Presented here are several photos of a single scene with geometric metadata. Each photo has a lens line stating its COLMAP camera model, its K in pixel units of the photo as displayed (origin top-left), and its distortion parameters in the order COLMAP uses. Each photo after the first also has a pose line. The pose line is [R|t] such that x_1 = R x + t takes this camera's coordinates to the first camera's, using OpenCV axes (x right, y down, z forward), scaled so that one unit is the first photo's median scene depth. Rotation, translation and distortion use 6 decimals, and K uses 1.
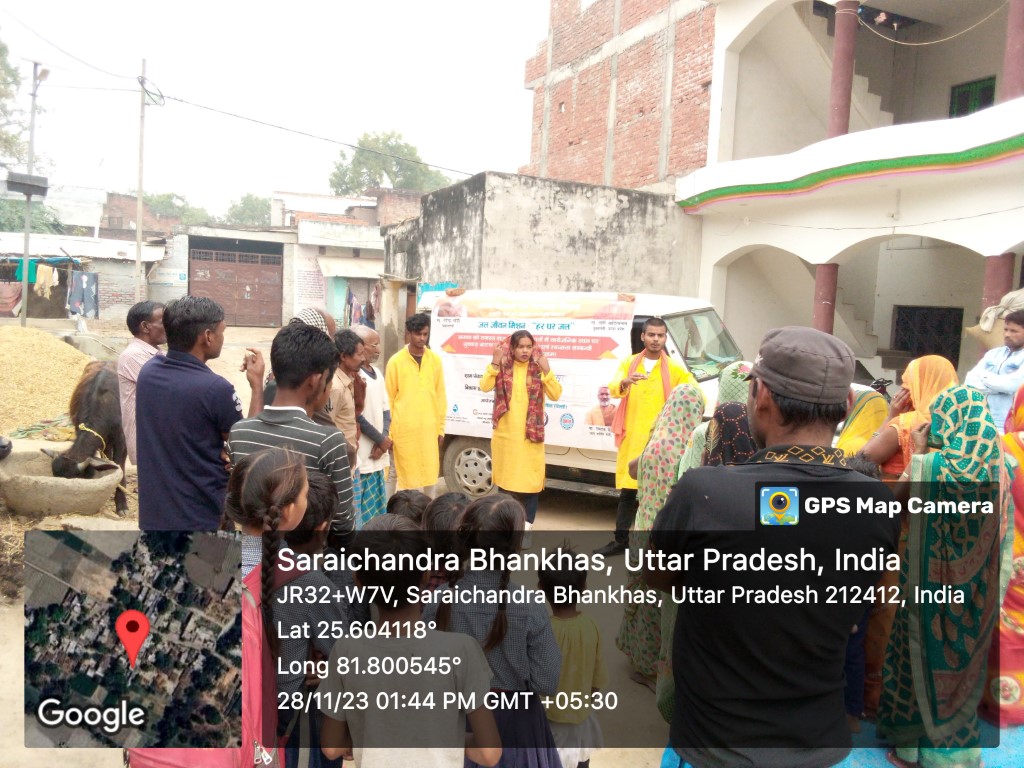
lens RADIAL K [[793.4, 0, 512.0], [0, 793.4, 384.0], [0, 0, 1]] dist [0.041425, -0.084315]
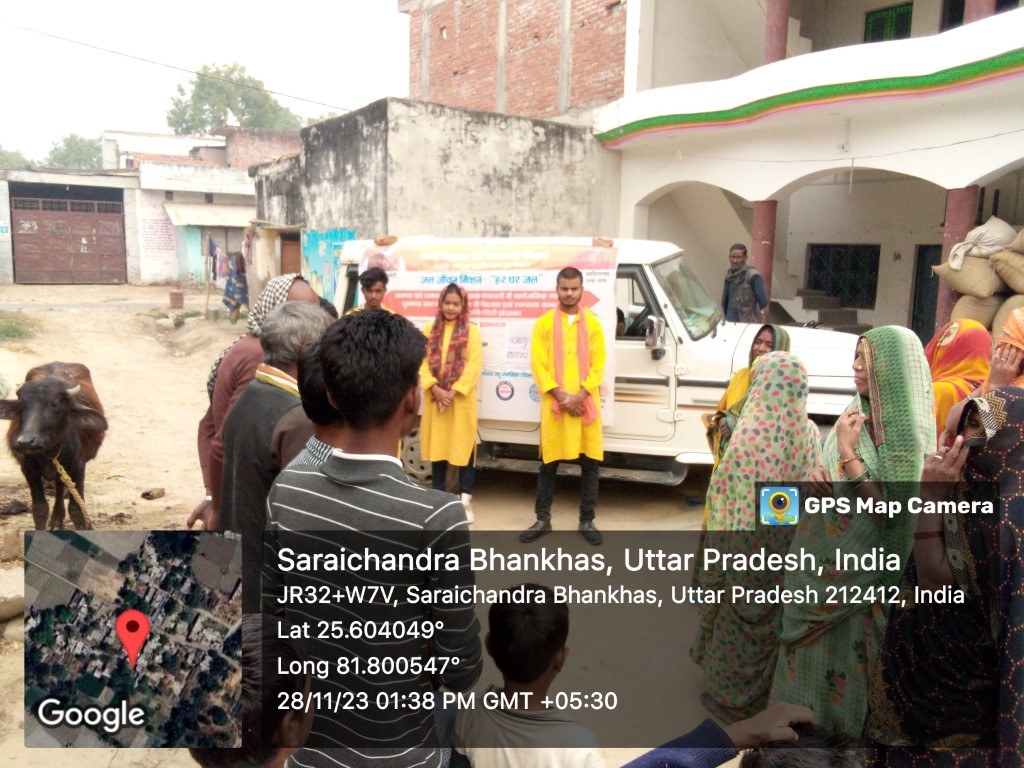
lens RADIAL K [[794.4, 0, 512.0], [0, 794.4, 384.0], [0, 0, 1]] dist [0.043693, -0.089024]
pose [[0.984323, -0.052718, 0.168314, -0.055587], [0.041230, 0.996621, 0.071035, -0.012939], [-0.171491, -0.062981, 0.983171, 0.098759]]
